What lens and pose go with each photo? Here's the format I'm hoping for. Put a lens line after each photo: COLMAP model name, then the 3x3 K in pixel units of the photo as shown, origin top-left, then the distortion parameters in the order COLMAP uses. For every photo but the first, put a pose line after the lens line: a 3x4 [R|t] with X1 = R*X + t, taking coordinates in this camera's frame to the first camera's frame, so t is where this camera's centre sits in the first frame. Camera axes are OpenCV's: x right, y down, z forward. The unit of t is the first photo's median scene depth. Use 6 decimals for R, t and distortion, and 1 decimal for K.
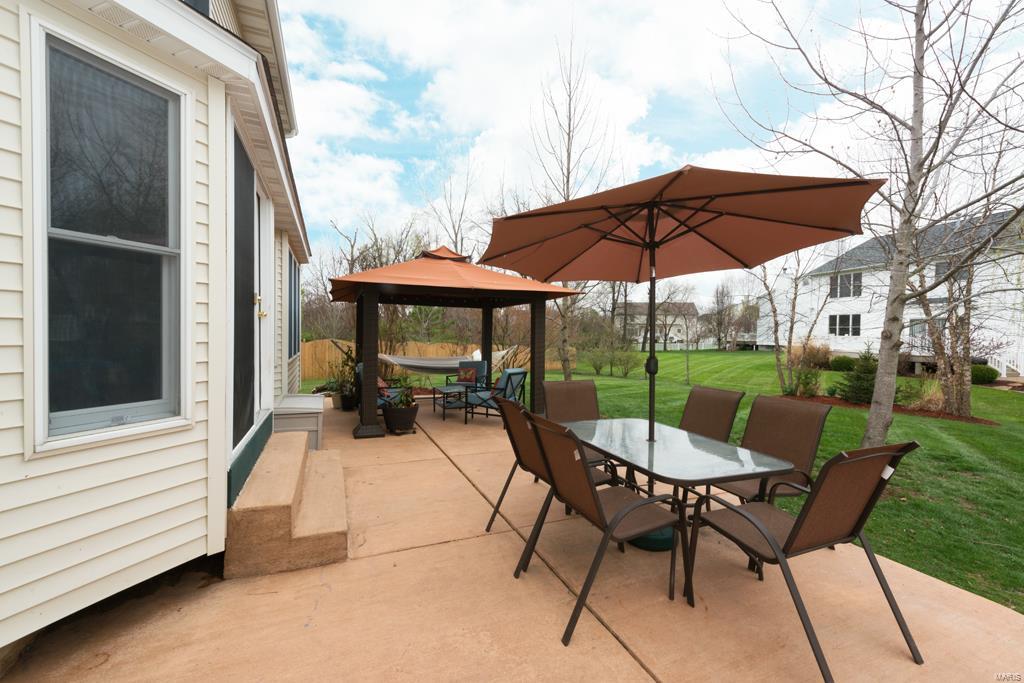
lens RADIAL K [[421.1, 0, 514.3], [0, 421.1, 340.1], [0, 0, 1]] dist [0.019425, -0.006941]
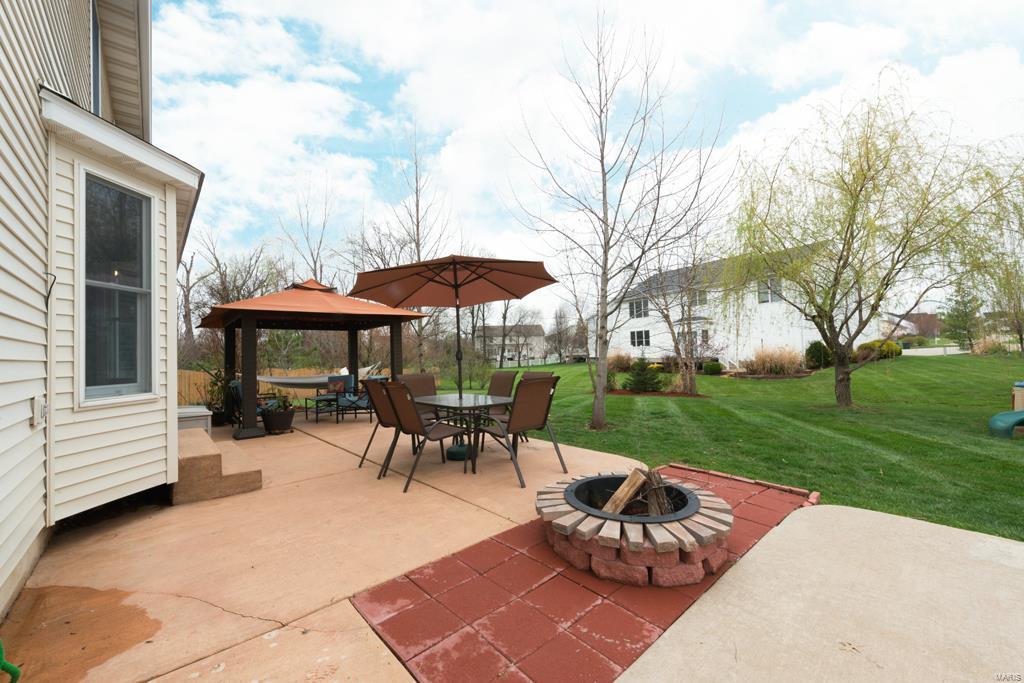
lens RADIAL K [[411.0, 0, 517.9], [0, 411.0, 340.7], [0, 0, 1]] dist [0.014626, -0.000077]
pose [[0.948110, -0.034645, 0.316049, 0.010374], [0.052989, 0.997361, -0.049633, 0.038146], [-0.313496, 0.063804, 0.947444, -0.266047]]
